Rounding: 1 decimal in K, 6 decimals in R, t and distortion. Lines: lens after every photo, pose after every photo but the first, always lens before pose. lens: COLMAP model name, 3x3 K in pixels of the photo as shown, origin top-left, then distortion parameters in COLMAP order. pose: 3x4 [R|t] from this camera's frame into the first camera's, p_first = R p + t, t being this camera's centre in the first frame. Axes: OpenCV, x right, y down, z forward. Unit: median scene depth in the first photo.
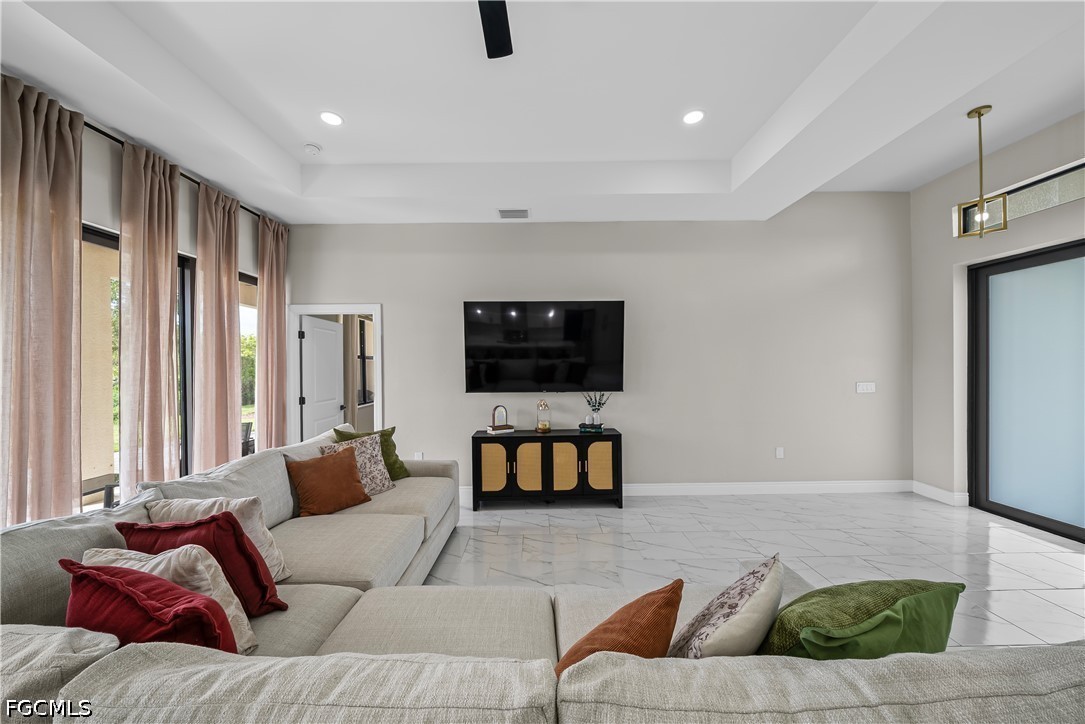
lens RADIAL K [[375.2, 0, 543.8], [0, 375.2, 366.5], [0, 0, 1]] dist [-0.005767, 0.000265]
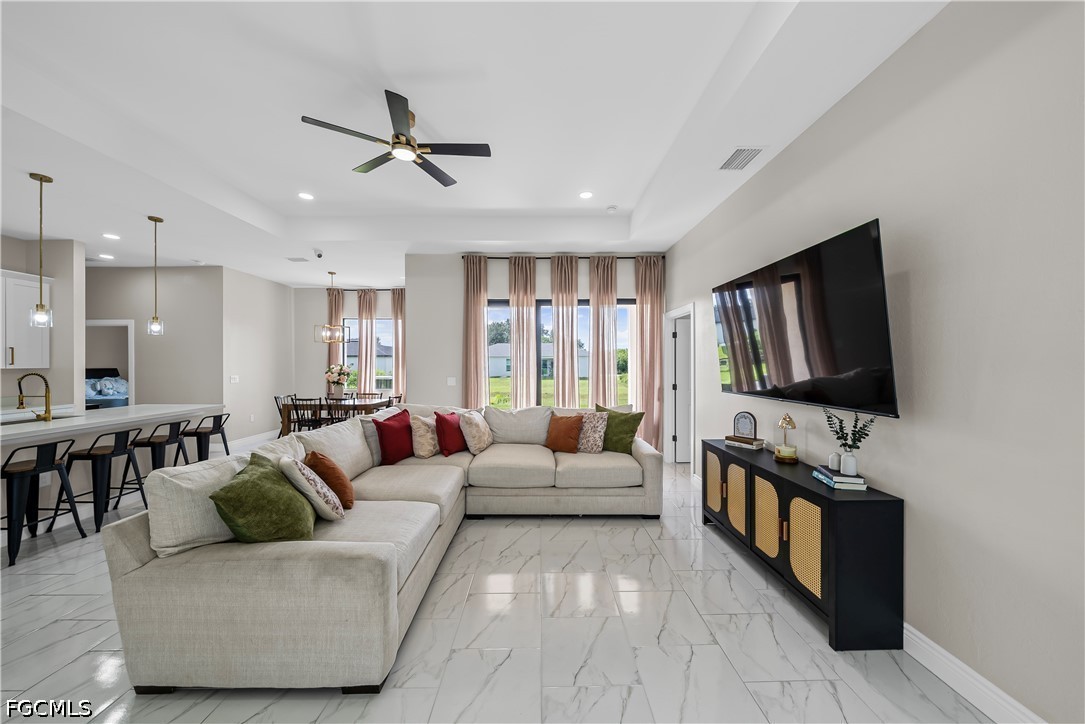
lens RADIAL K [[375.2, 0, 545.1], [0, 375.2, 362.2], [0, 0, 1]] dist [-0.005767, 0.000265]
pose [[-0.002626, 0.009383, -0.999953, 0.660980], [0.006821, 0.999933, 0.009365, -0.007283], [0.999973, -0.006796, -0.002690, 0.592519]]
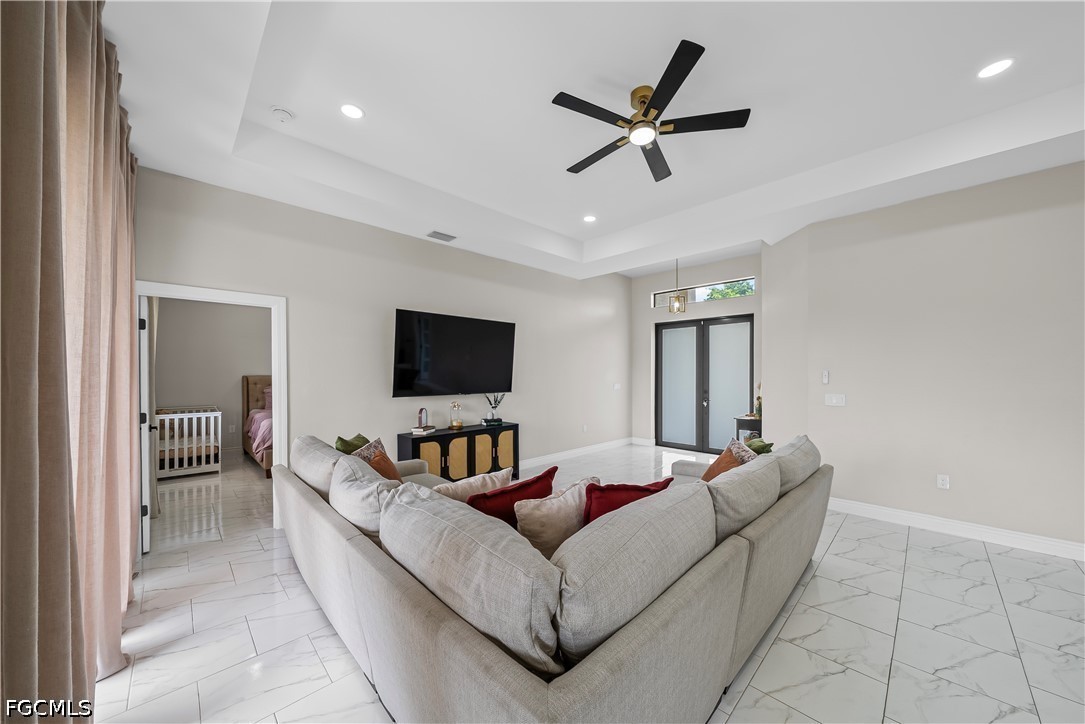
lens RADIAL K [[375.2, 0, 544.2], [0, 375.2, 376.3], [0, 0, 1]] dist [-0.005767, 0.000265]
pose [[0.723910, 0.002117, 0.689891, -0.617283], [-0.006460, 0.999972, 0.003710, 0.005482], [-0.689864, -0.007142, 0.723904, -0.026261]]
